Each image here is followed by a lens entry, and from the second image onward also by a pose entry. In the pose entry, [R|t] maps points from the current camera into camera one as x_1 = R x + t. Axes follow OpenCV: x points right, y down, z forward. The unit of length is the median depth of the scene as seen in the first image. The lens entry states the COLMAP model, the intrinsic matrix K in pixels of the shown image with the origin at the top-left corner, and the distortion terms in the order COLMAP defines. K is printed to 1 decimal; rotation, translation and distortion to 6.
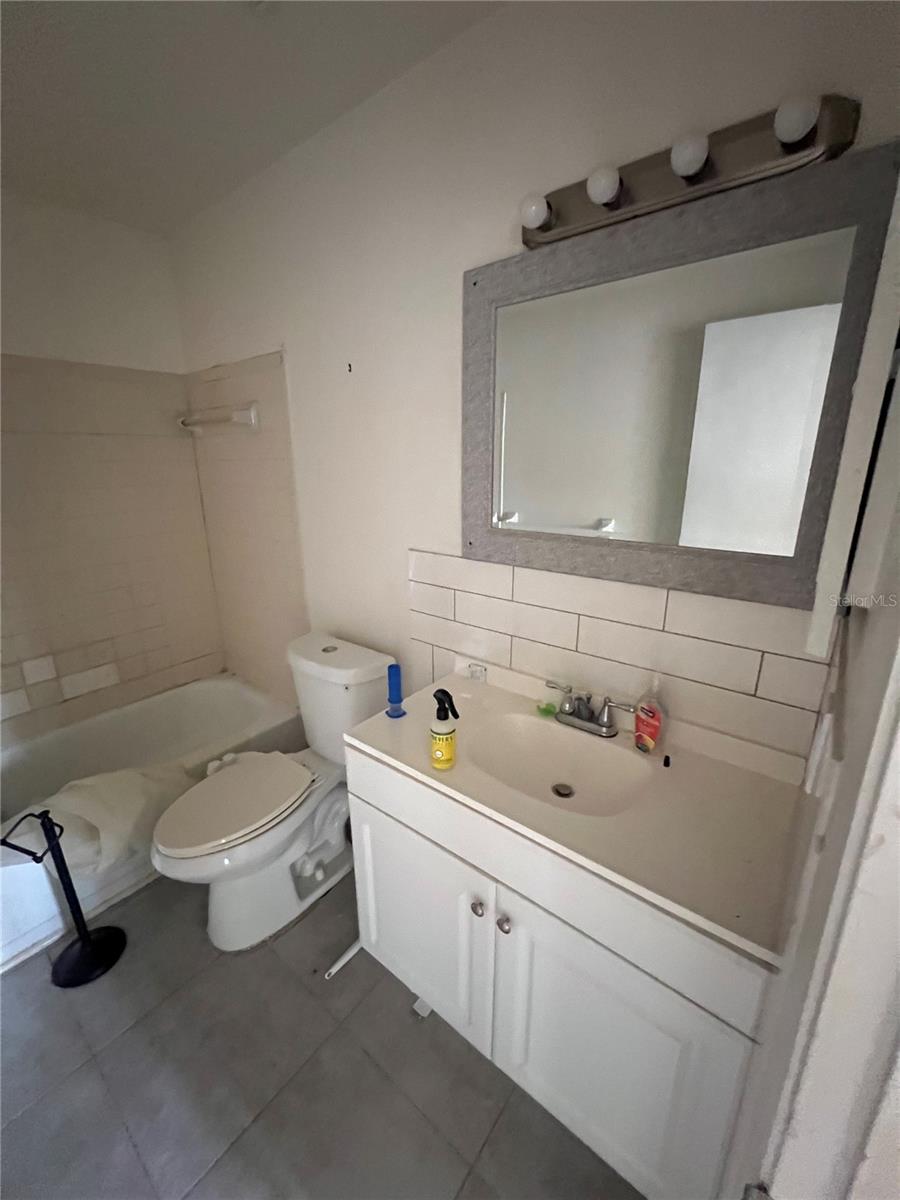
lens RADIAL K [[483.6, 0, 450.4], [0, 483.6, 597.0], [0, 0, 1]] dist [-0.001473, 0.001180]
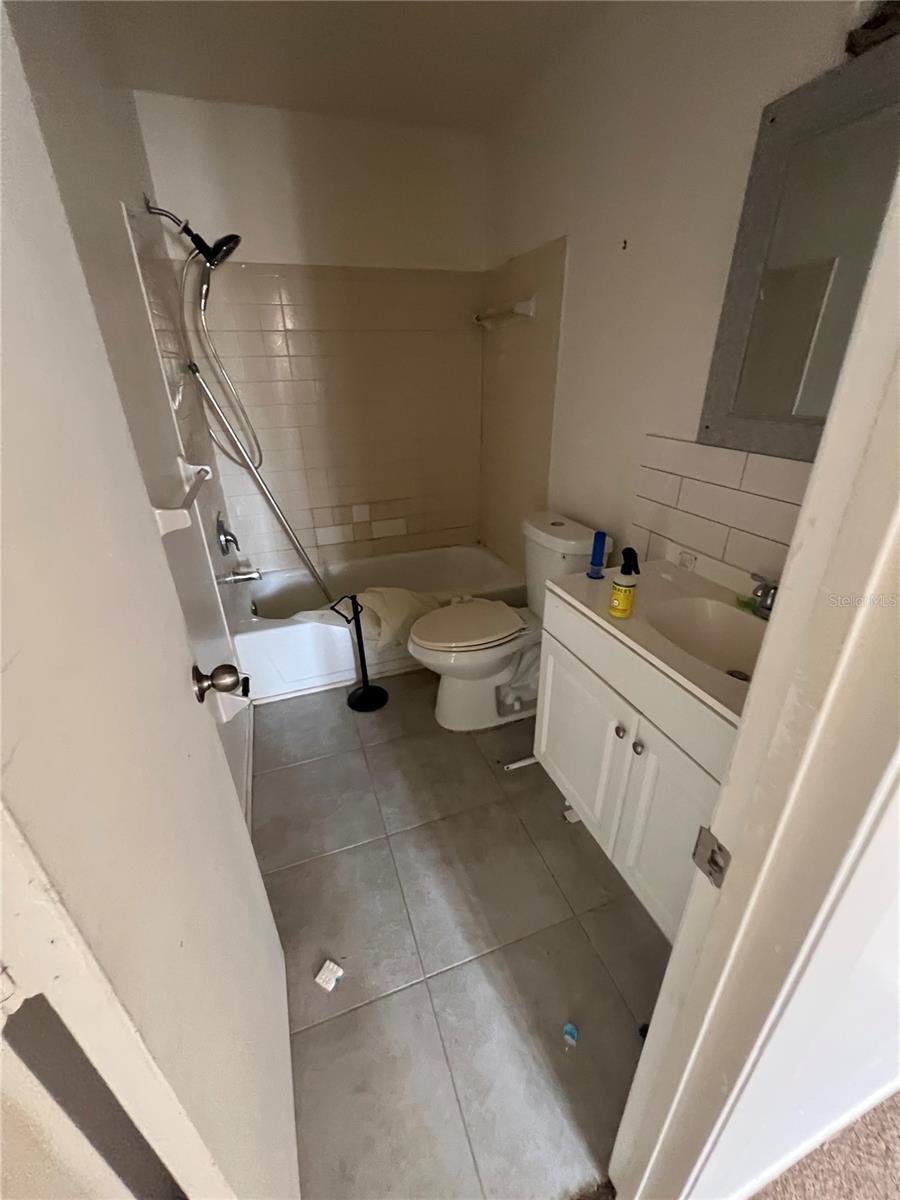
lens RADIAL K [[483.6, 0, 453.1], [0, 483.6, 600.9], [0, 0, 1]] dist [-0.001473, 0.001180]
pose [[0.854466, 0.222284, -0.469550, 0.138422], [-0.139169, 0.968744, 0.205347, 0.100842], [0.500519, -0.110116, 0.858694, -0.146342]]
